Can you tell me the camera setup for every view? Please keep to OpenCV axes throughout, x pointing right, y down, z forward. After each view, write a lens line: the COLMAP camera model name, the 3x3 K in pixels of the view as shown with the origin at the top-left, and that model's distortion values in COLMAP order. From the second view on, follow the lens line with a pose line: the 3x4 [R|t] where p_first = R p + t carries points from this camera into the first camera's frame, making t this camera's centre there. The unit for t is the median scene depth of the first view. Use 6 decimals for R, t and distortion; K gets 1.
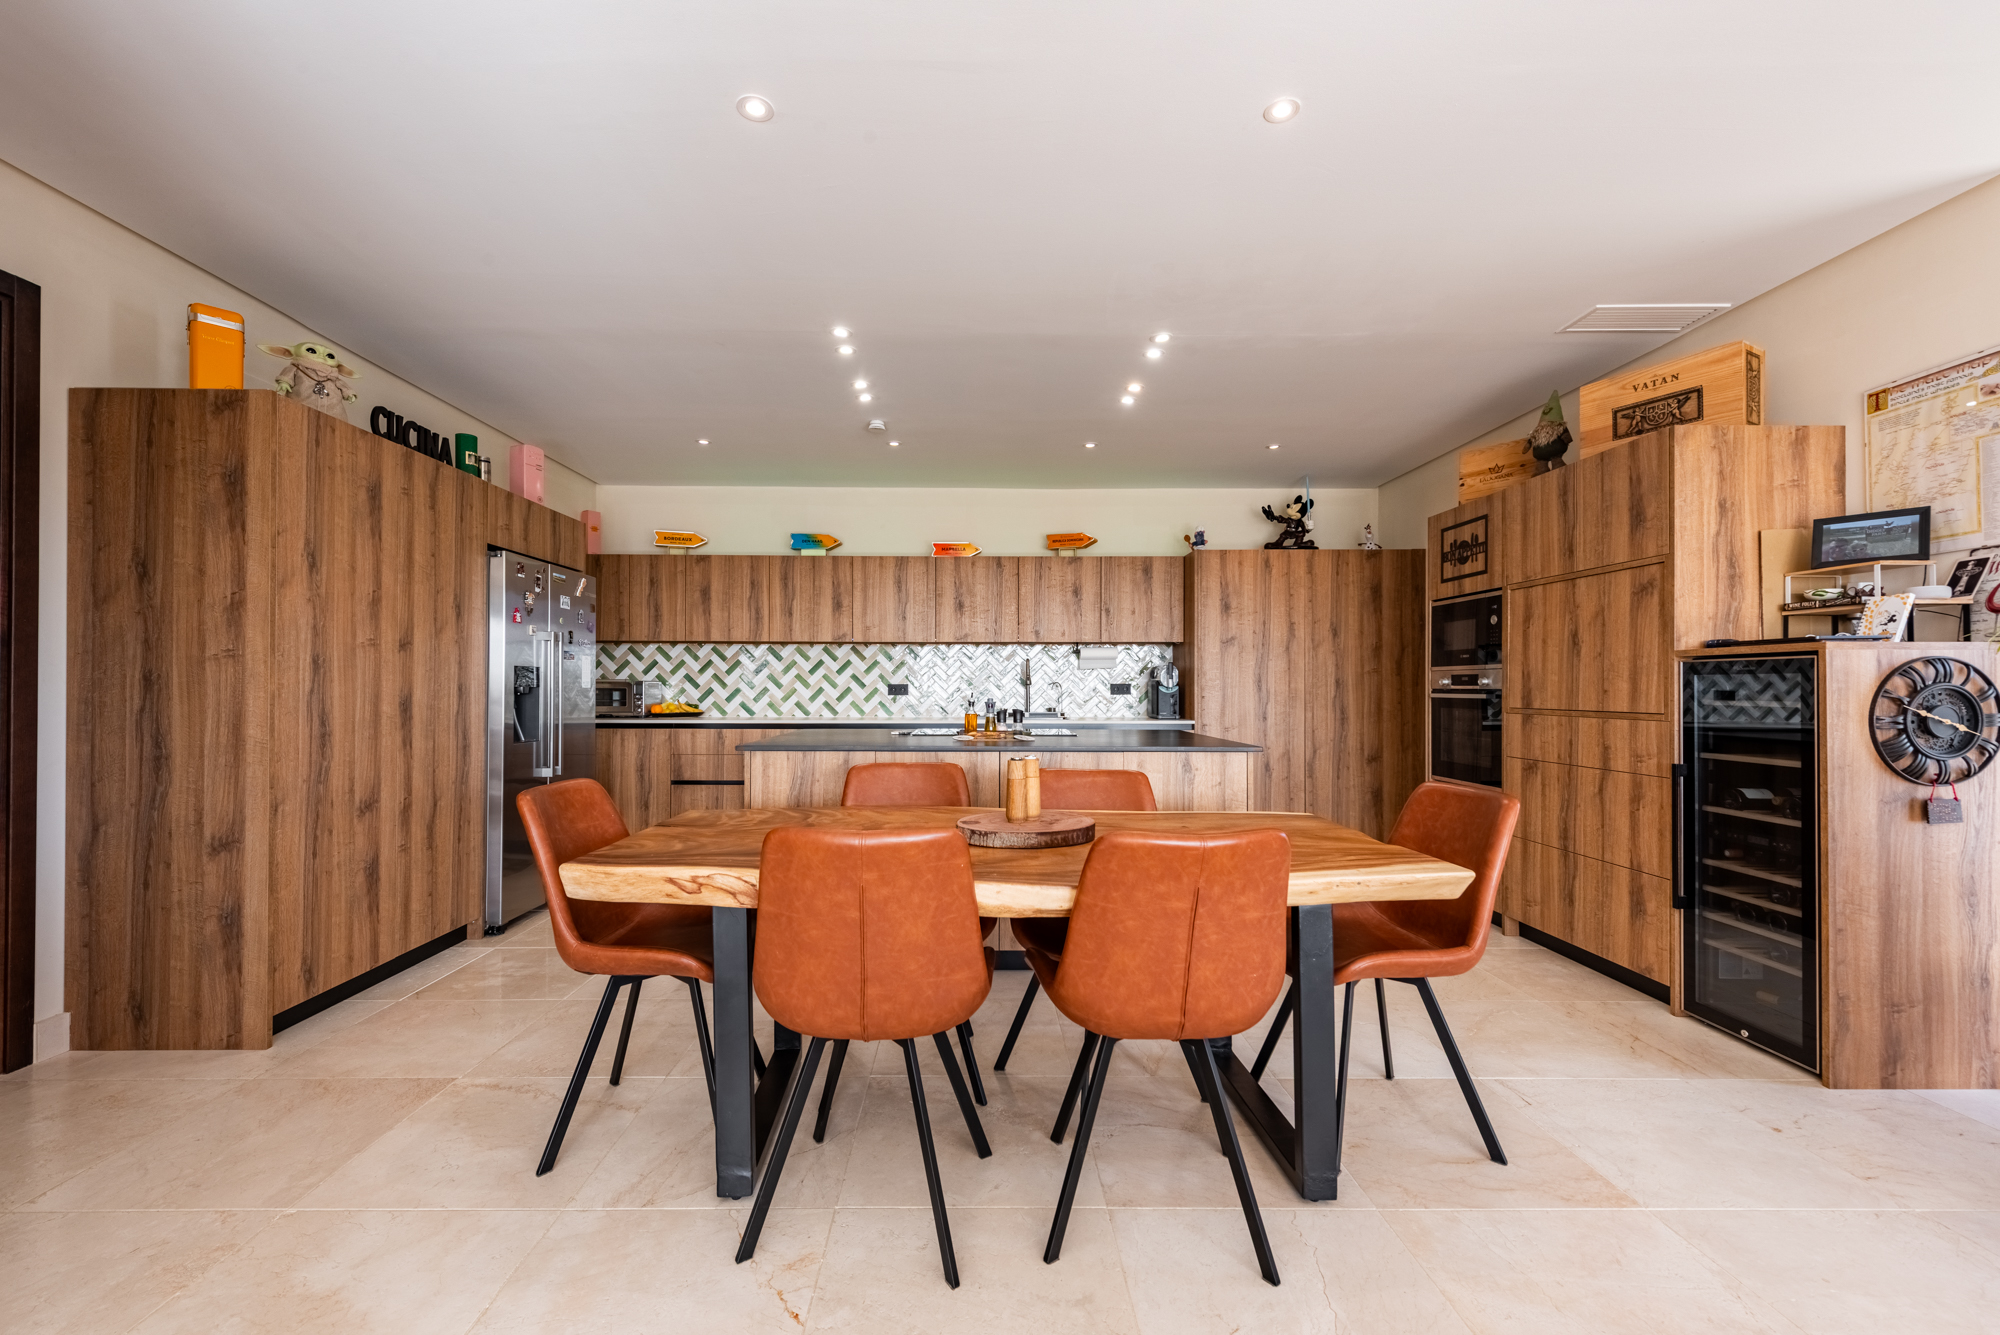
lens RADIAL K [[822.1, 0, 981.5], [0, 822.1, 677.9], [0, 0, 1]] dist [0.012732, -0.001405]
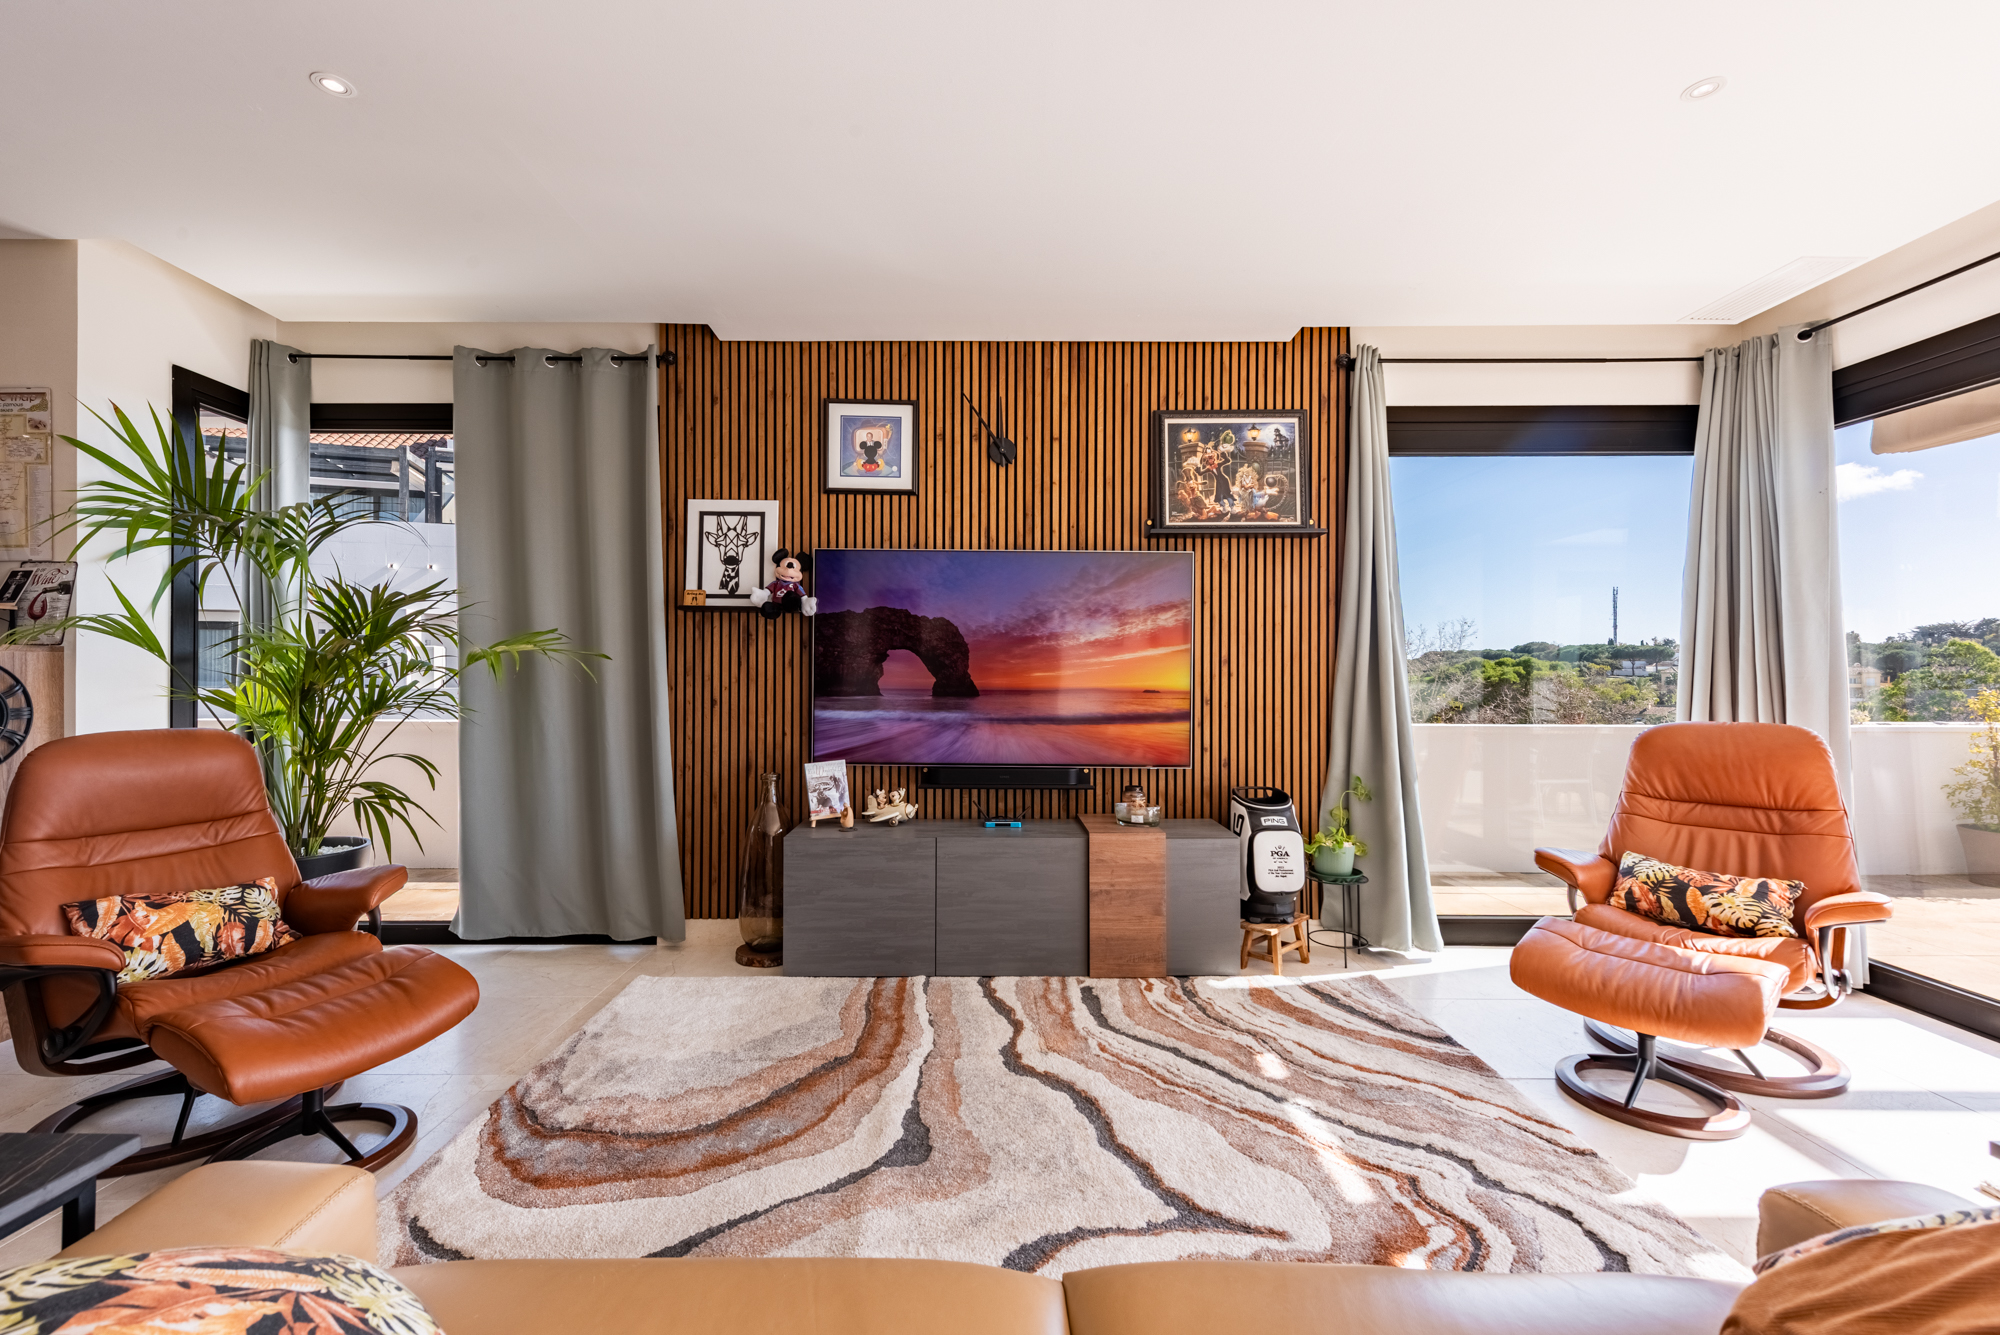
lens RADIAL K [[822.1, 0, 982.7], [0, 822.1, 677.1], [0, 0, 1]] dist [0.012732, -0.001405]
pose [[0.016057, -0.001102, 0.999870, 0.057816], [-0.015150, 0.999884, 0.001345, -0.013237], [-0.999756, -0.015169, 0.016038, -0.211355]]
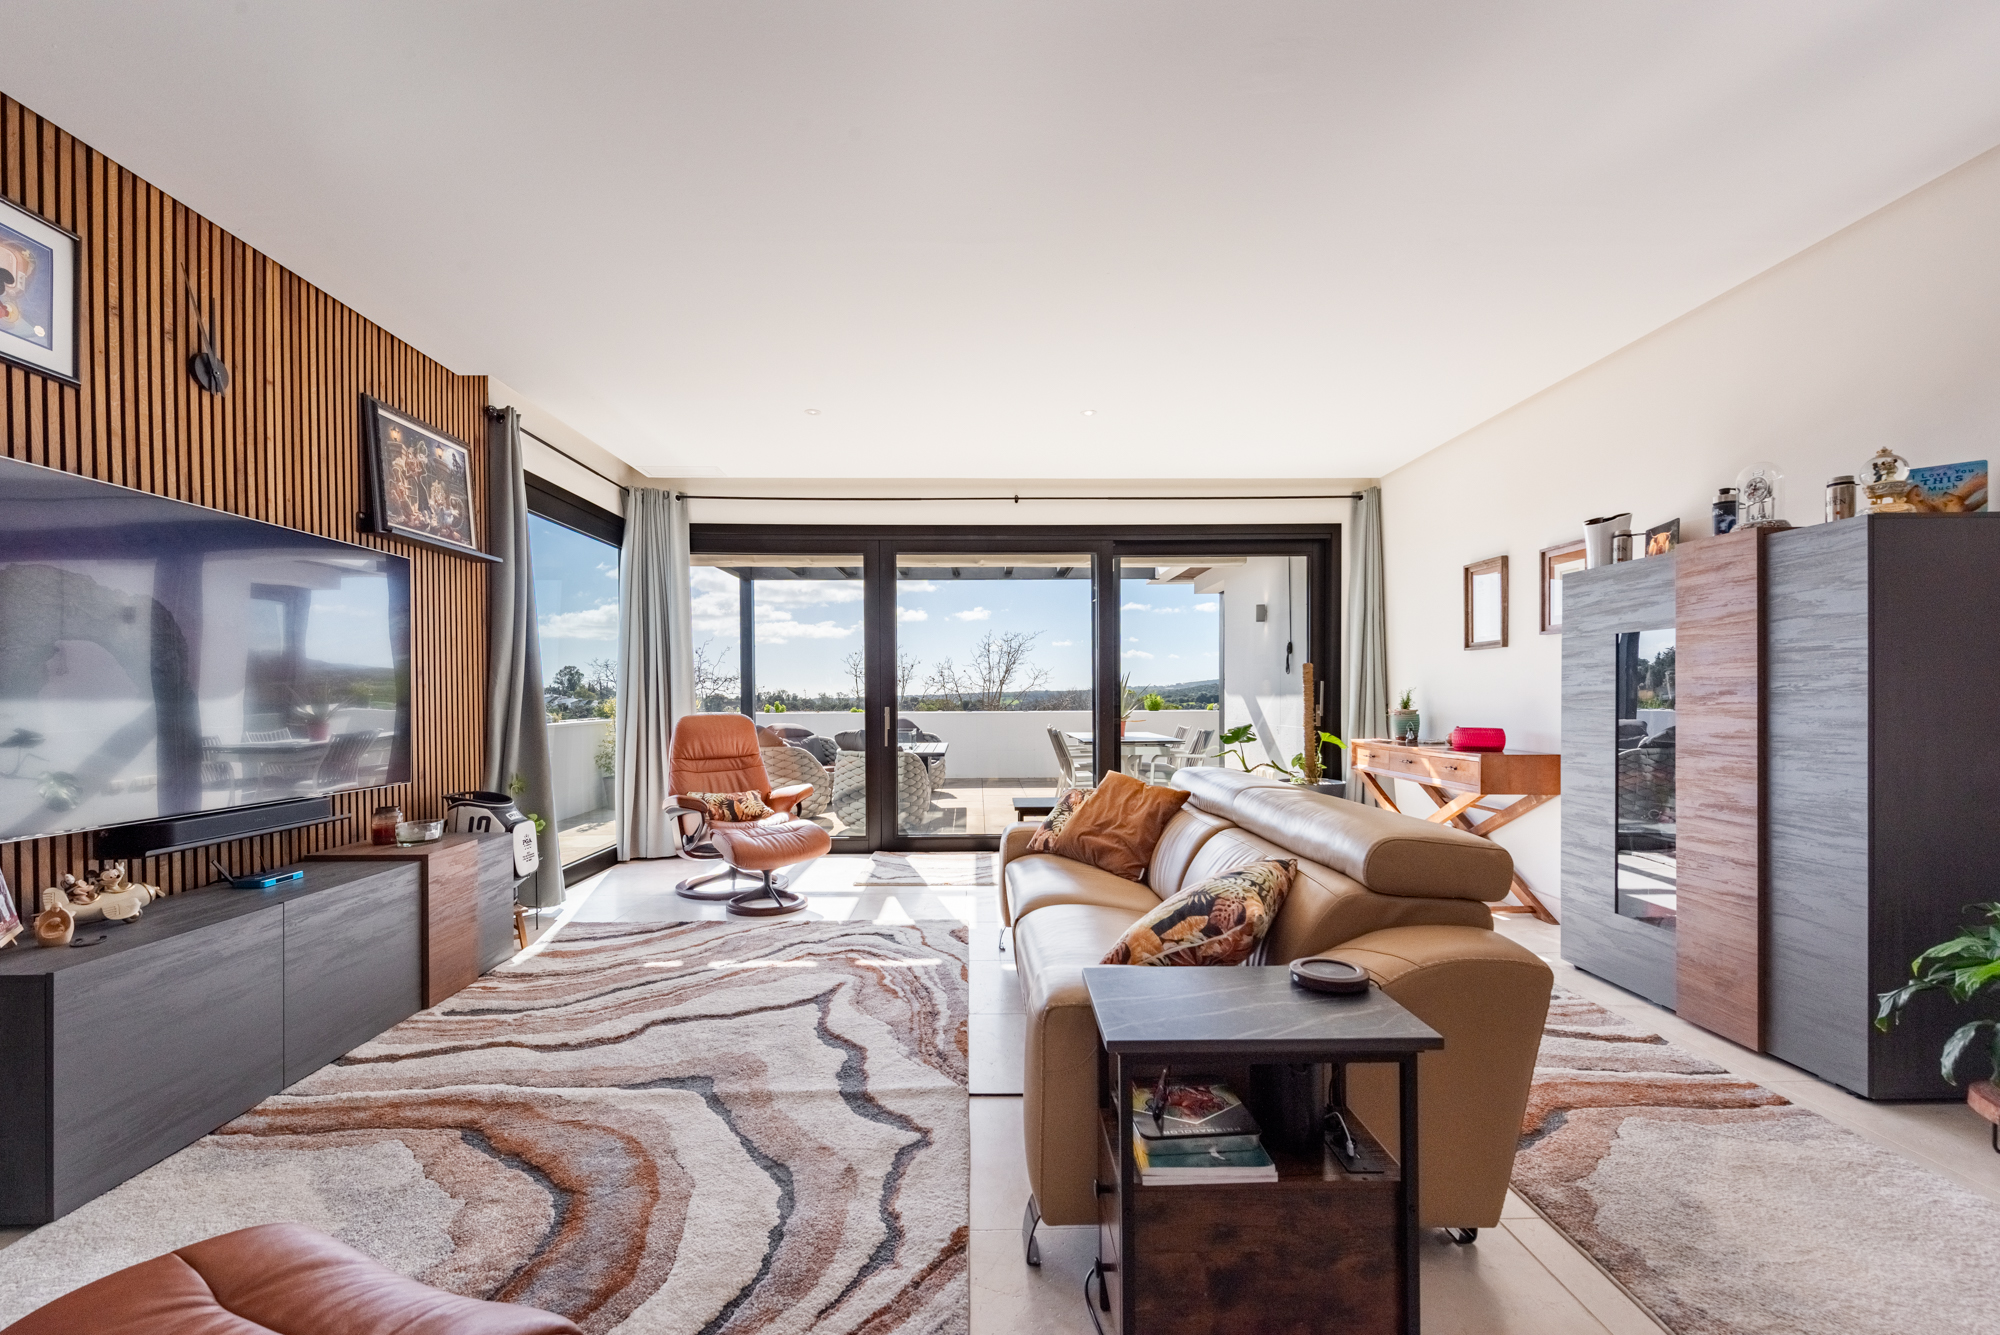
lens RADIAL K [[822.1, 0, 988.2], [0, 822.1, 697.8], [0, 0, 1]] dist [0.012732, -0.001405]
pose [[-0.999977, 0.004361, -0.005235, 0.367083], [0.004404, 0.999956, -0.008311, 0.005660], [0.005199, -0.008334, -0.999952, 0.477801]]
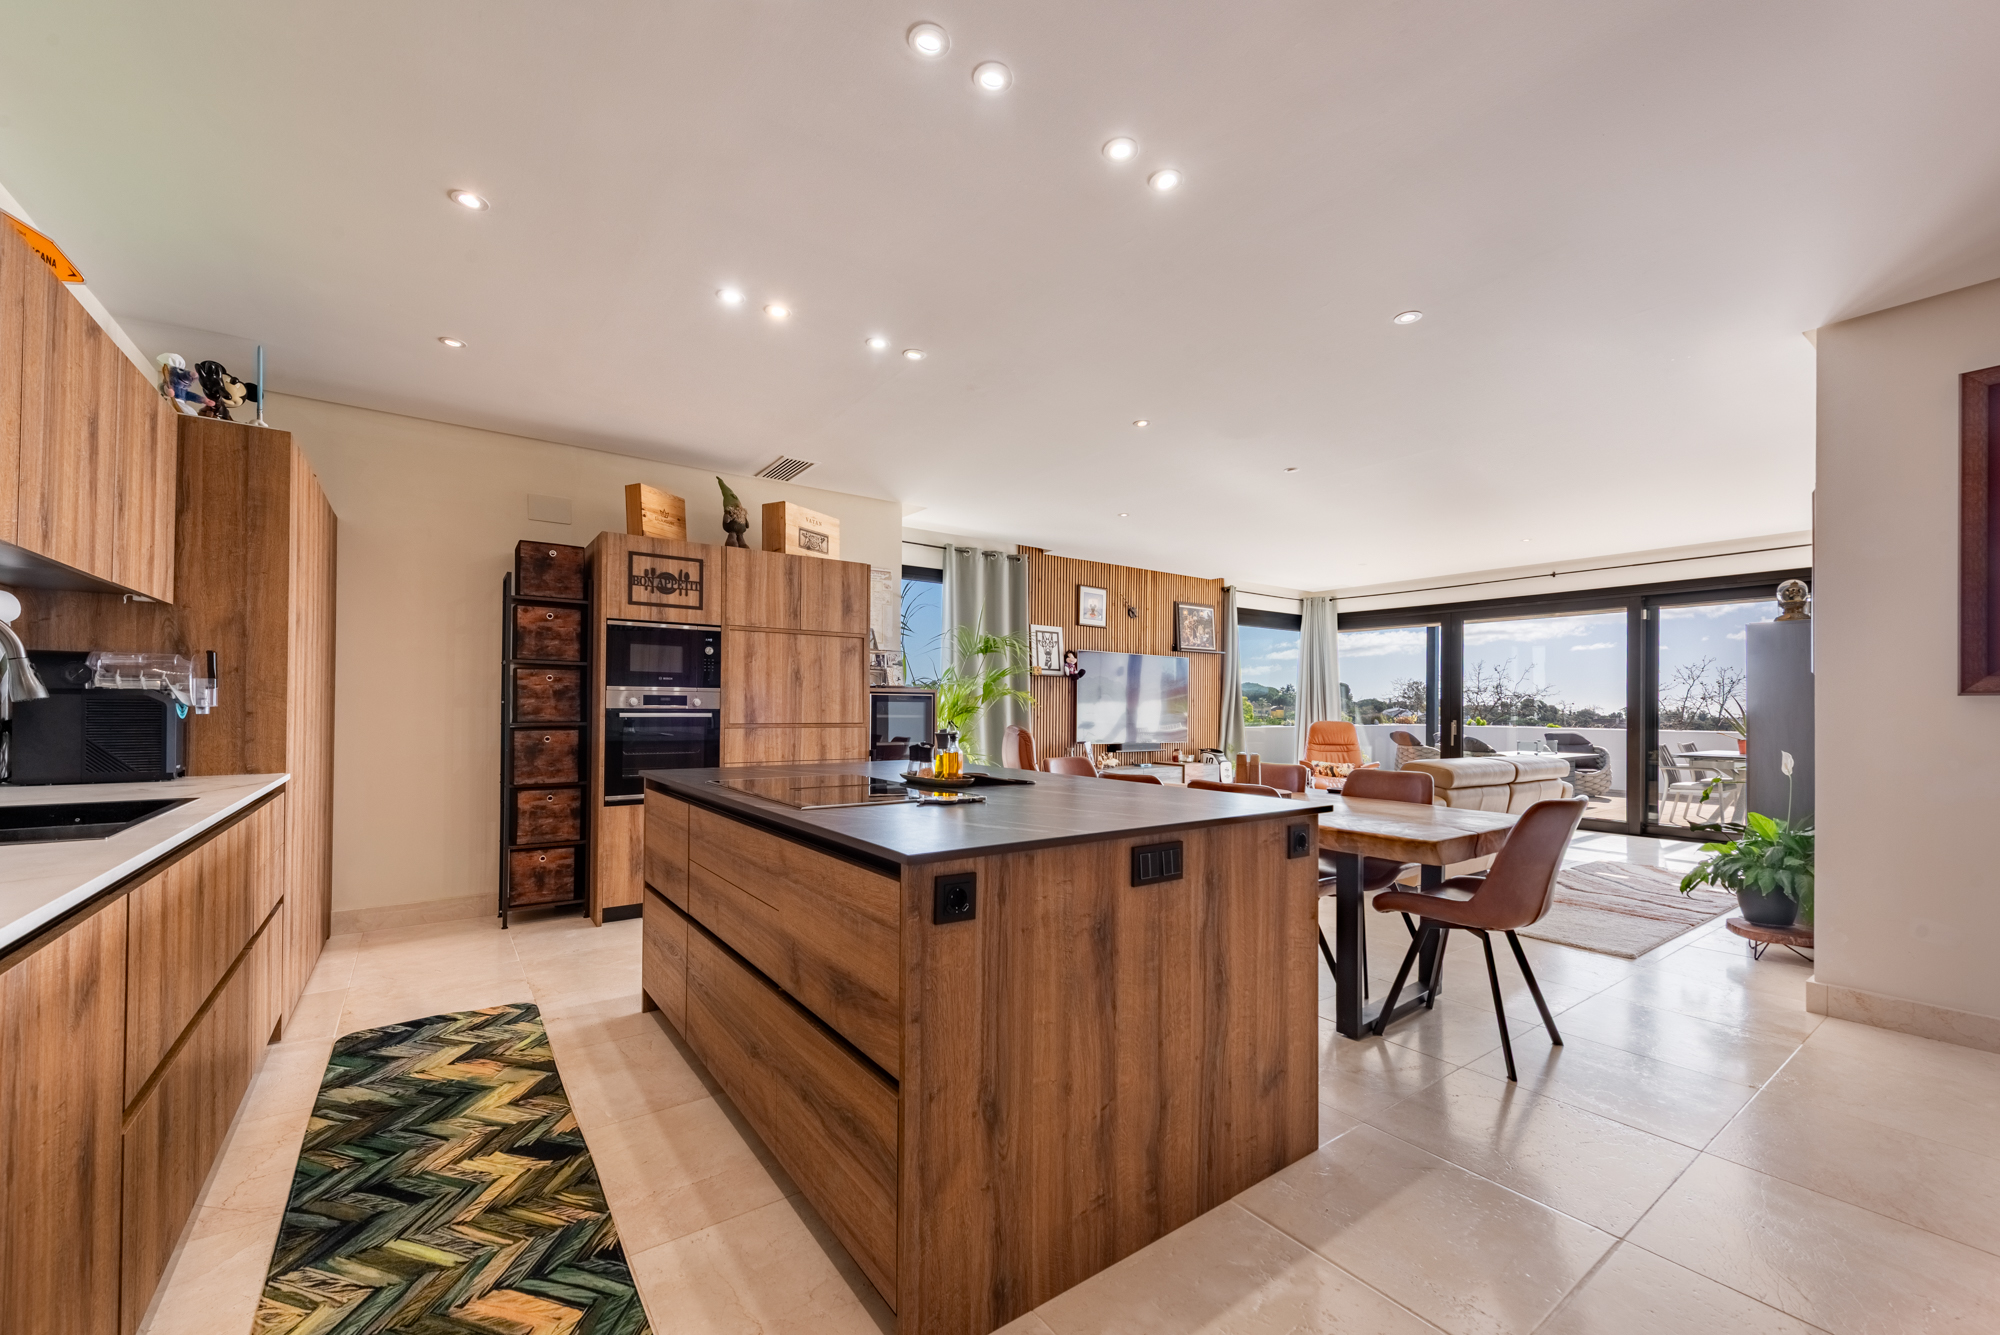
lens RADIAL K [[785.4, 0, 996.6], [0, 785.4, 702.6], [0, 0, 1]] dist [0.002765, -0.000551]
pose [[-0.576368, 0.000726, 0.817190, -0.560122], [-0.017385, 0.999762, -0.013151, 0.012413], [-0.817005, -0.021787, -0.576218, 1.351373]]
